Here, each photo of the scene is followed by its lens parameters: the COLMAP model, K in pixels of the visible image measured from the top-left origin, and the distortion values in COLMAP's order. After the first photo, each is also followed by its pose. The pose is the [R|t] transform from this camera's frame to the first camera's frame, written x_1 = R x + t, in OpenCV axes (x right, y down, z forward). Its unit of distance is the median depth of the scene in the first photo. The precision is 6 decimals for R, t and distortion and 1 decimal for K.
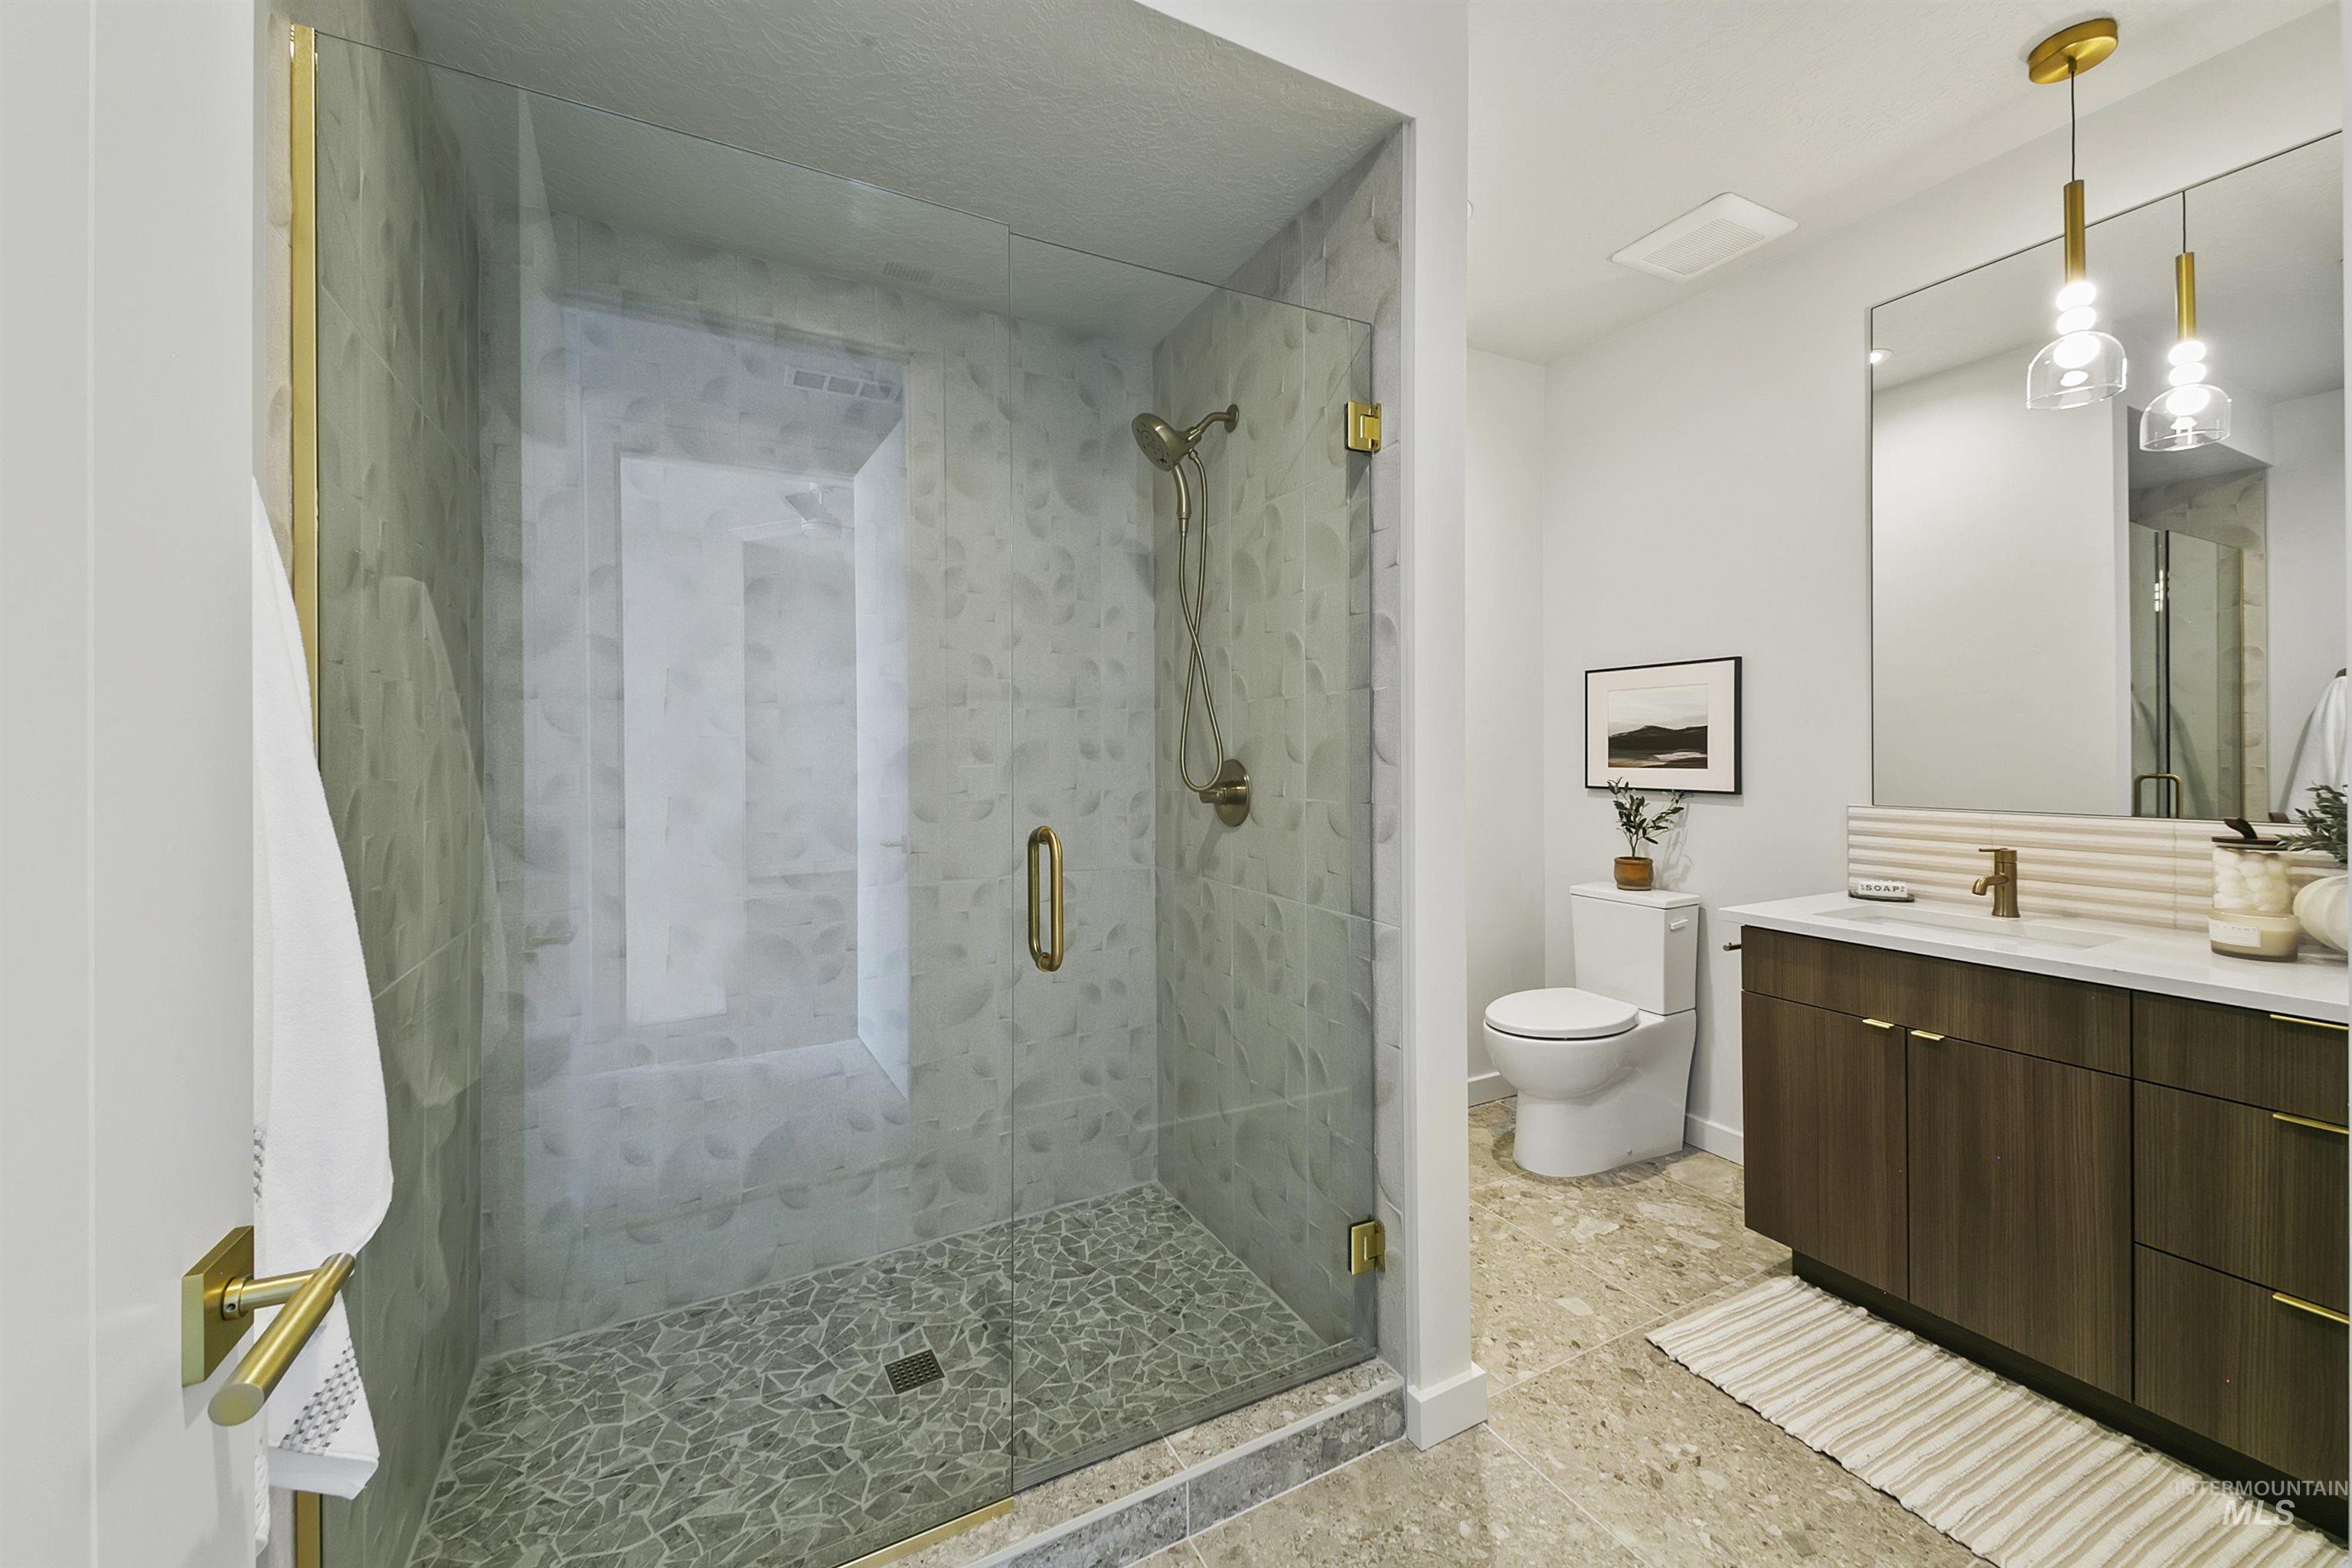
lens RADIAL K [[906.3, 0, 1164.5], [0, 906.3, 739.2], [0, 0, 1]] dist [0.037173, -0.012656]
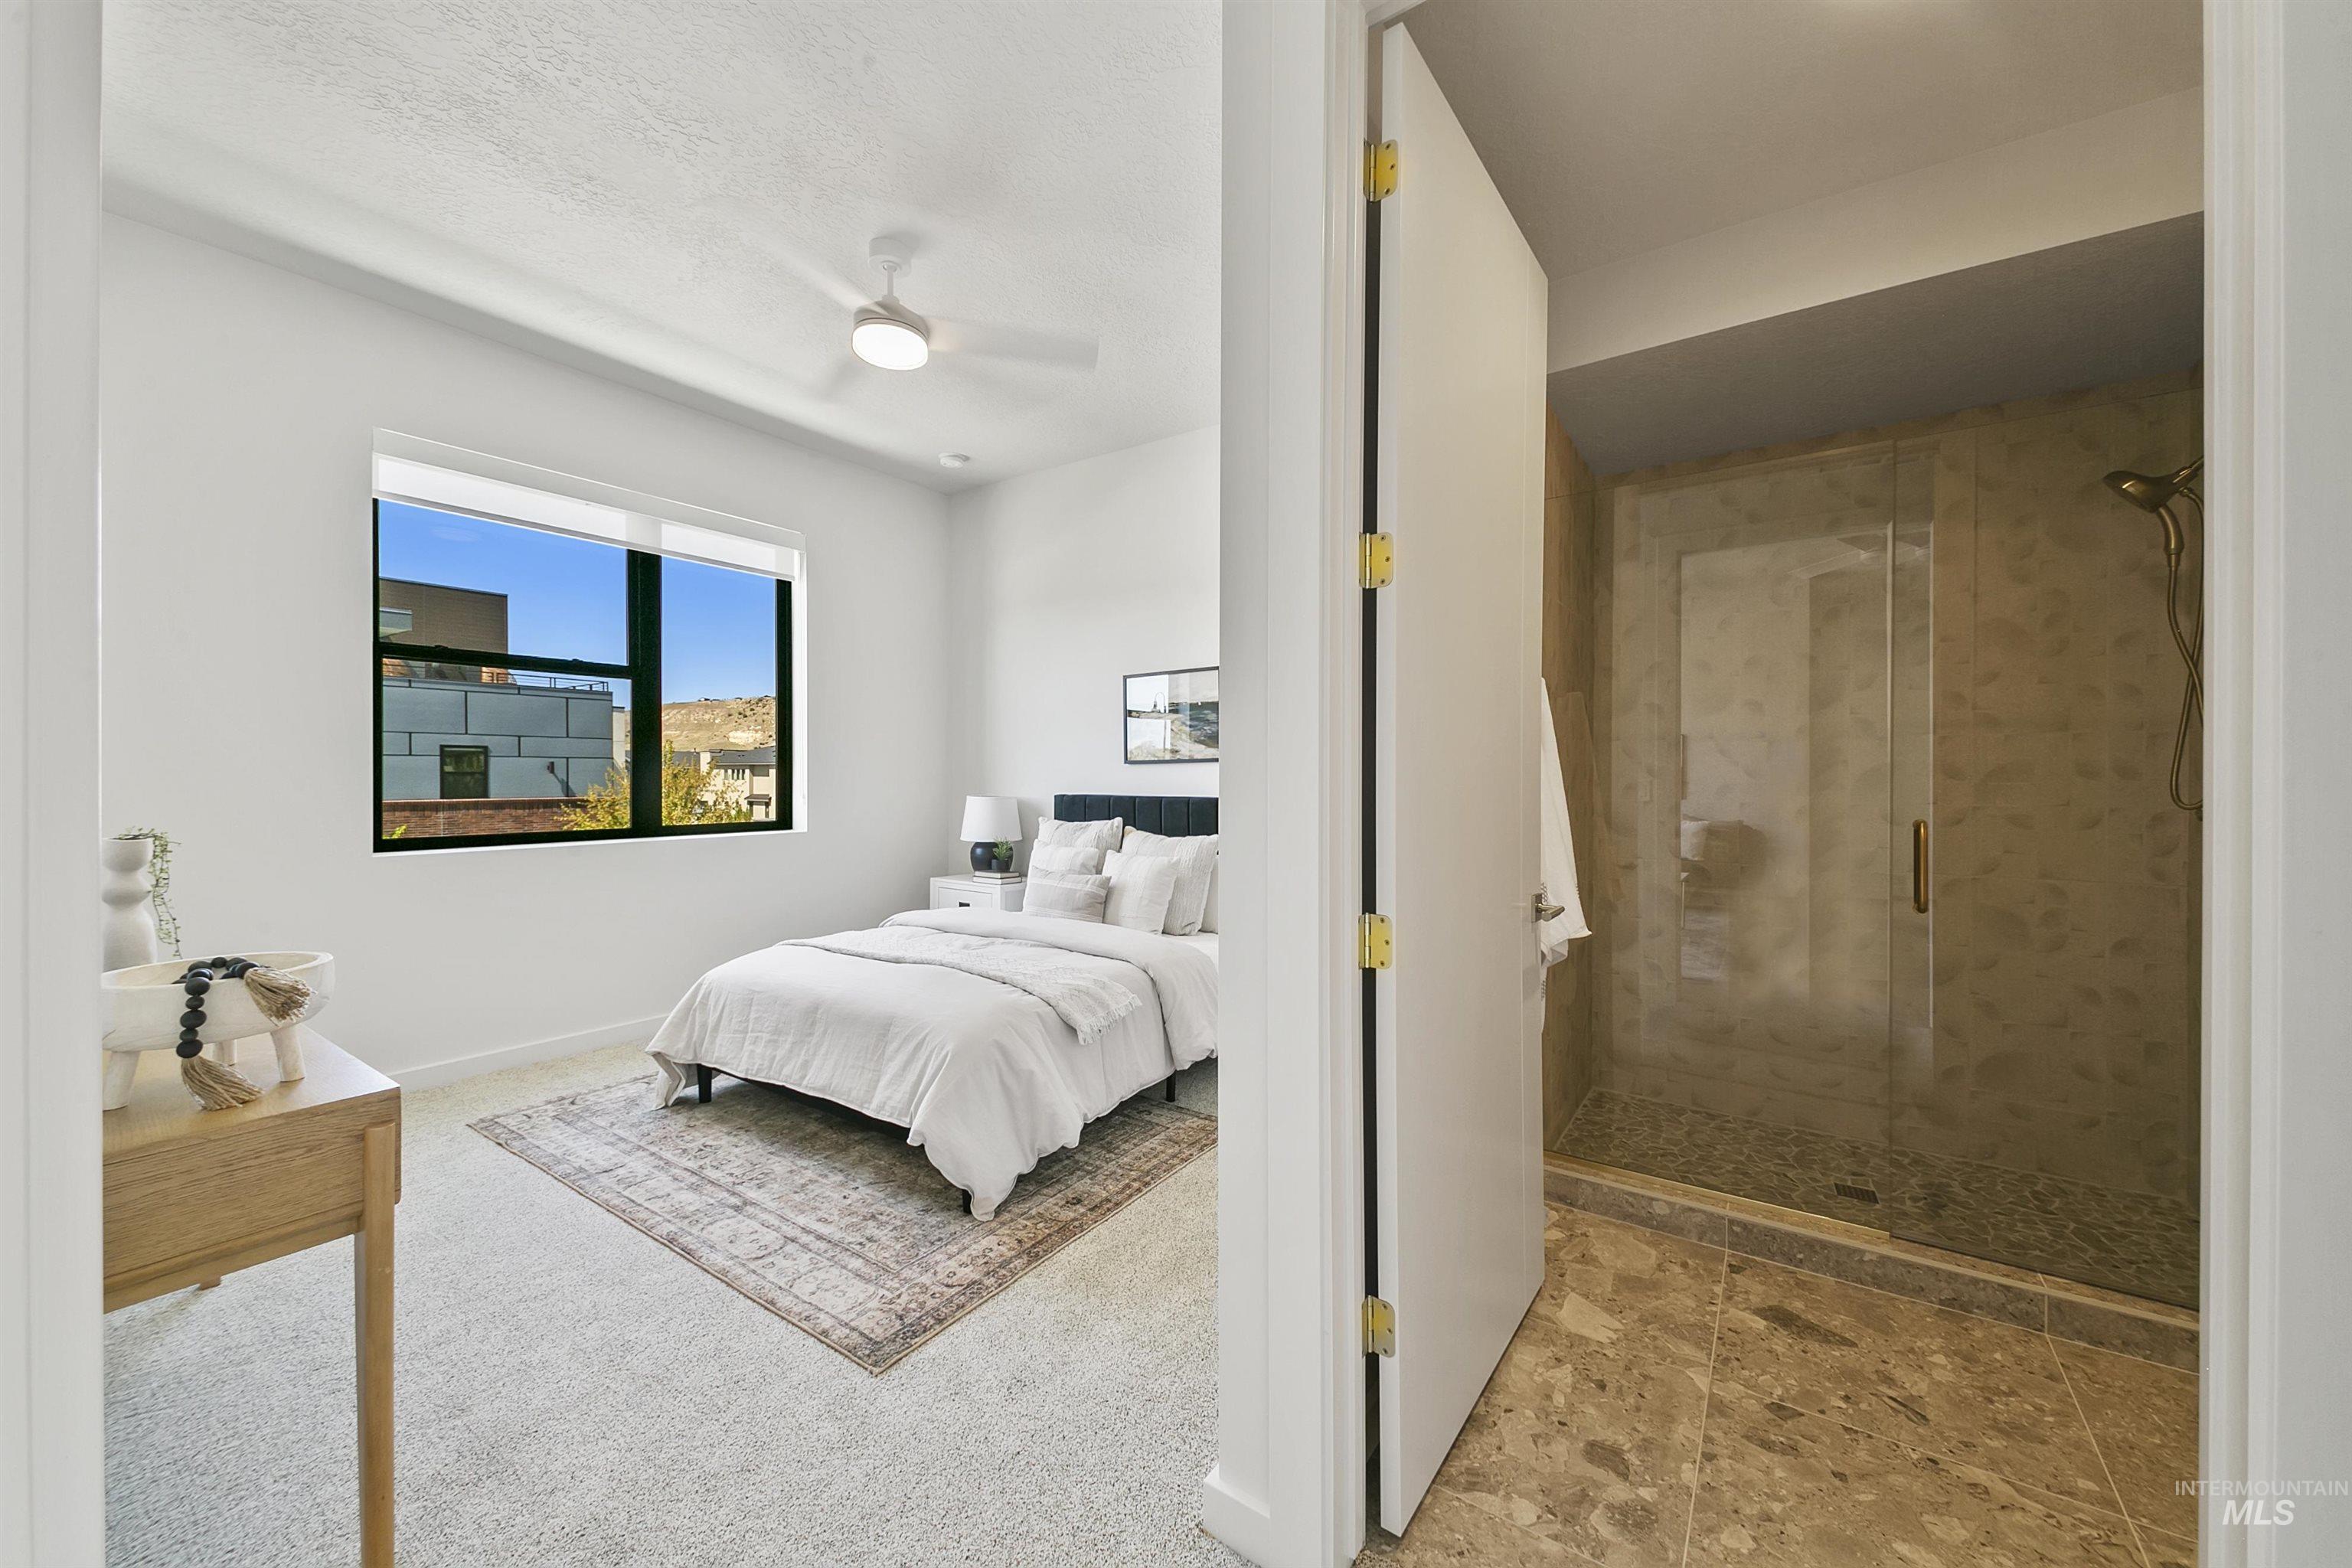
lens RADIAL K [[869.9, 0, 1176.0], [0, 869.9, 784.0], [0, 0, 1]] dist [0.035795, -0.020154]
pose [[0.475527, 0.019383, -0.879487, 0.401875], [0.004781, 0.999686, 0.024617, -0.003360], [0.879688, -0.015911, 0.475285, -0.560277]]
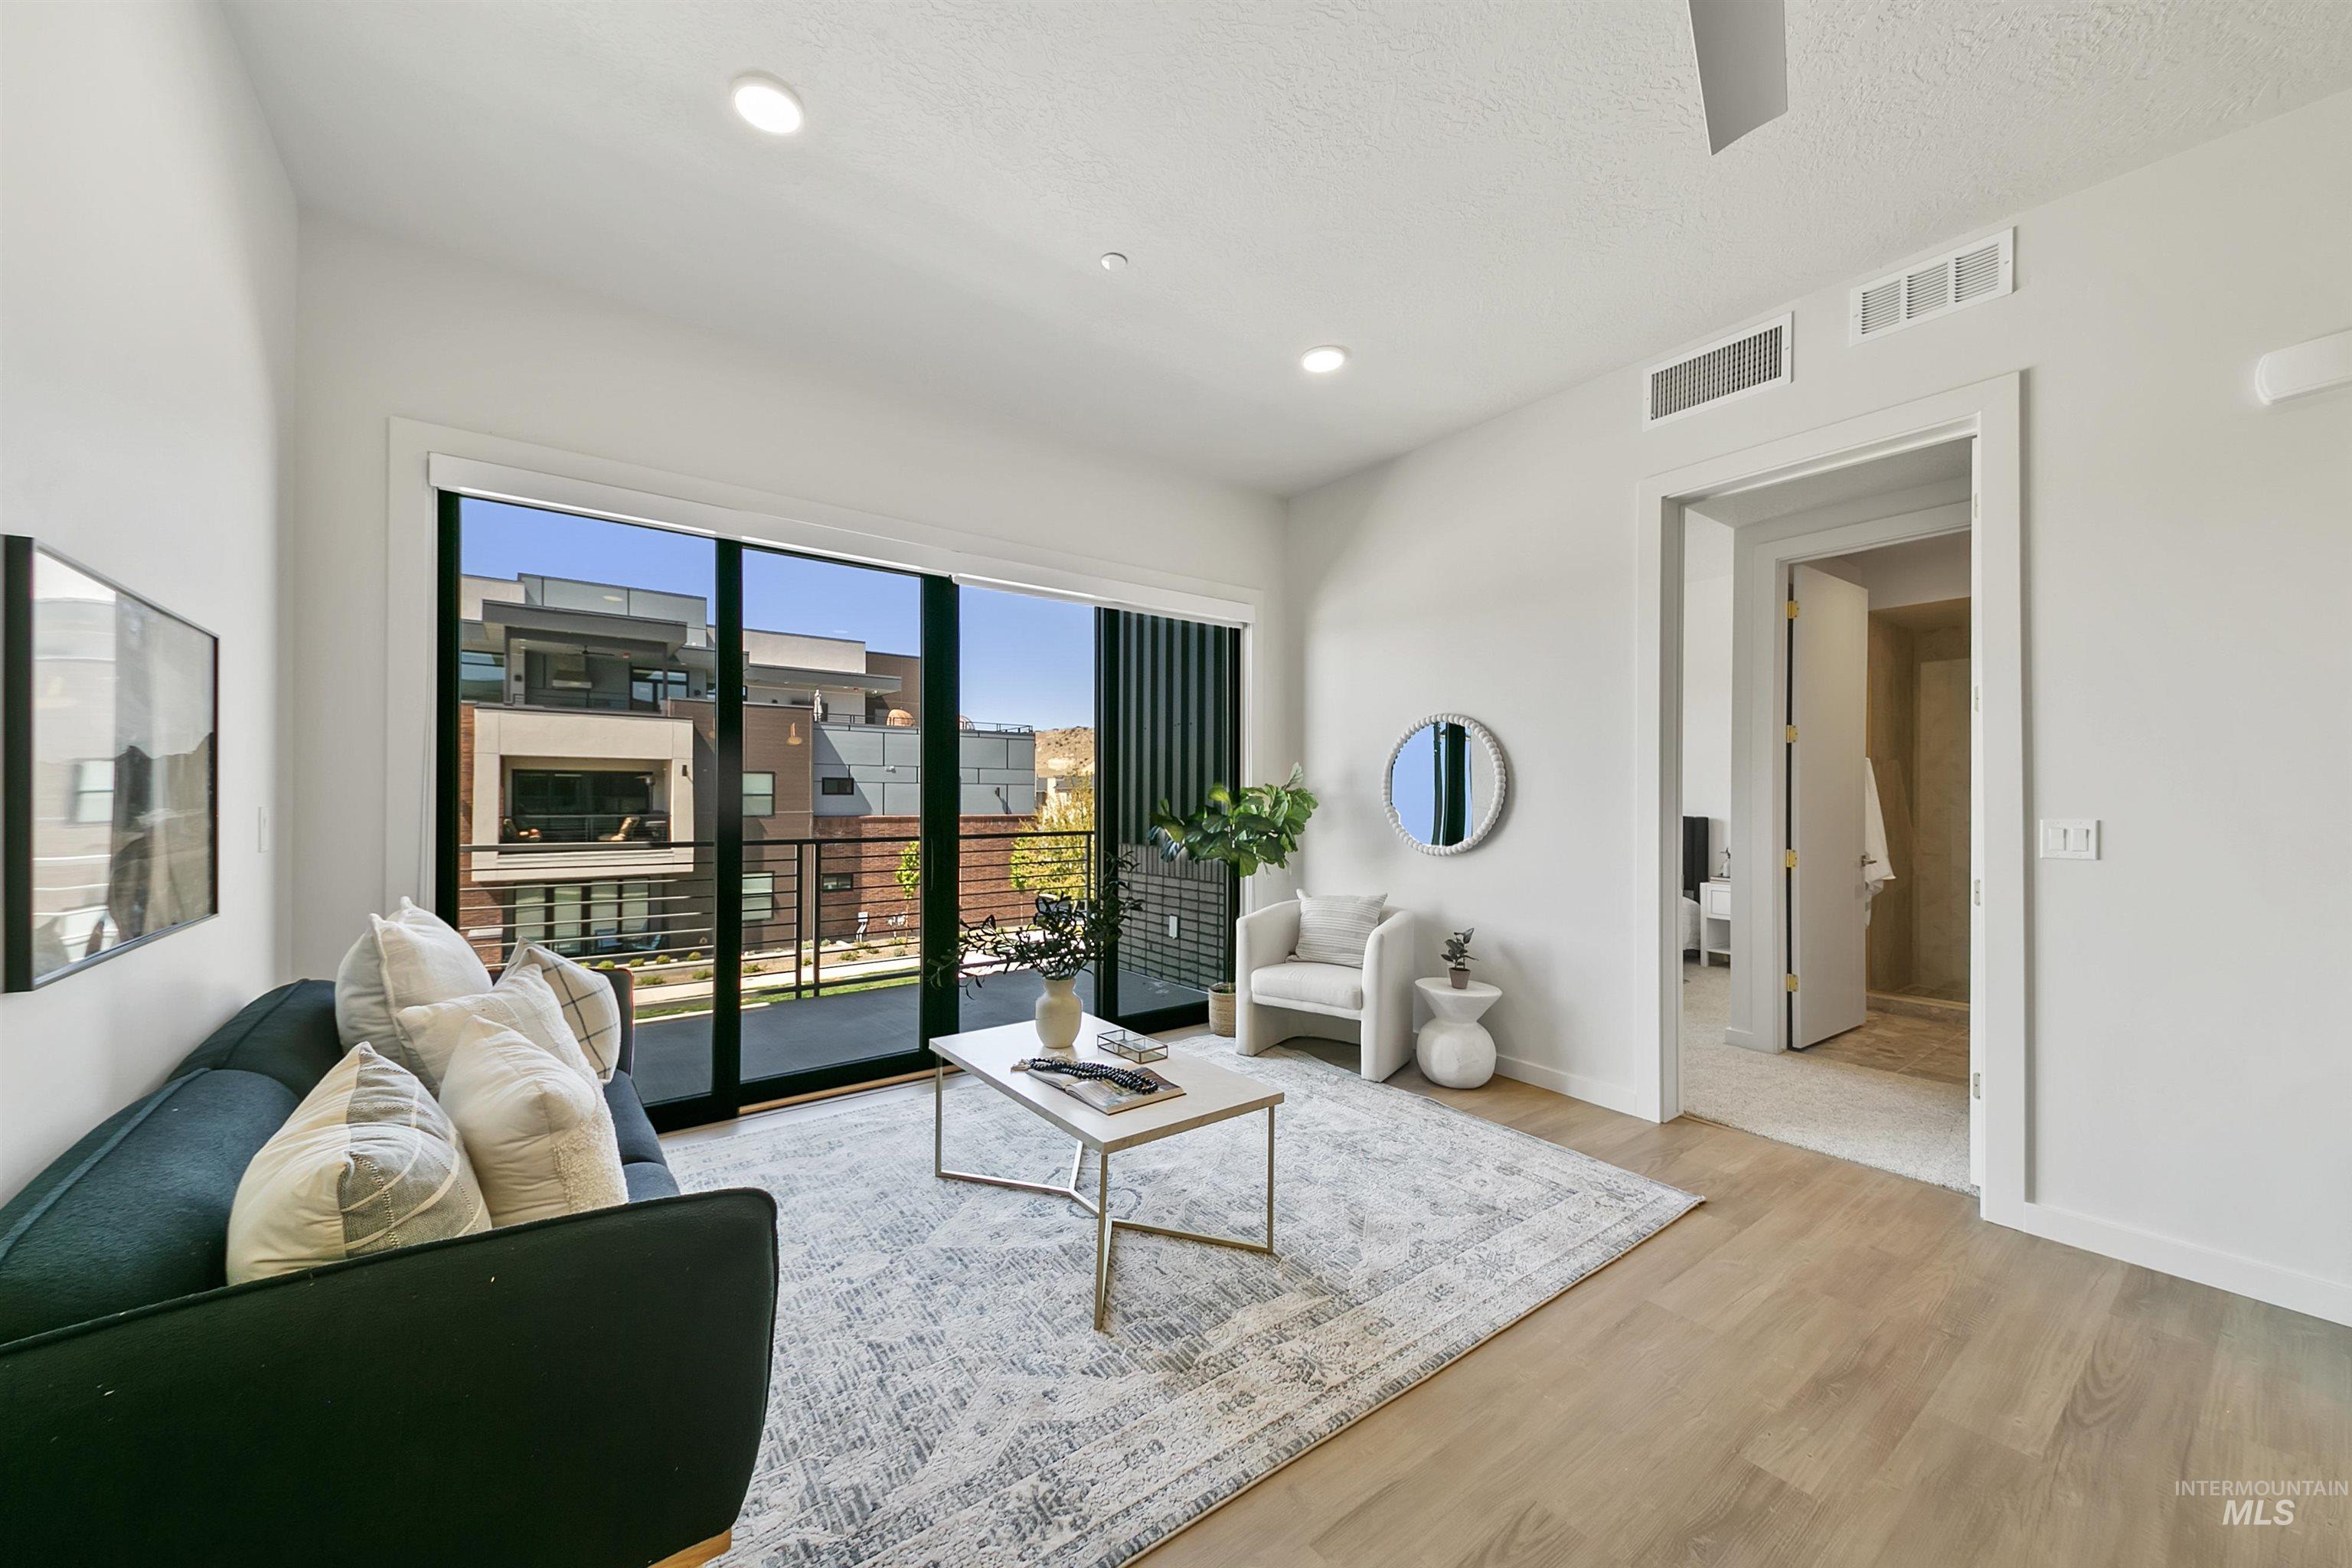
lens RADIAL K [[847.6, 0, 1181.4], [0, 847.6, 794.9], [0, 0, 1]] dist [0.000738, -0.000086]
pose [[0.171990, 0.007746, -0.985068, 2.058051], [0.006281, 0.999940, 0.008959, -0.052699], [0.985079, -0.007728, 0.171931, -2.358086]]
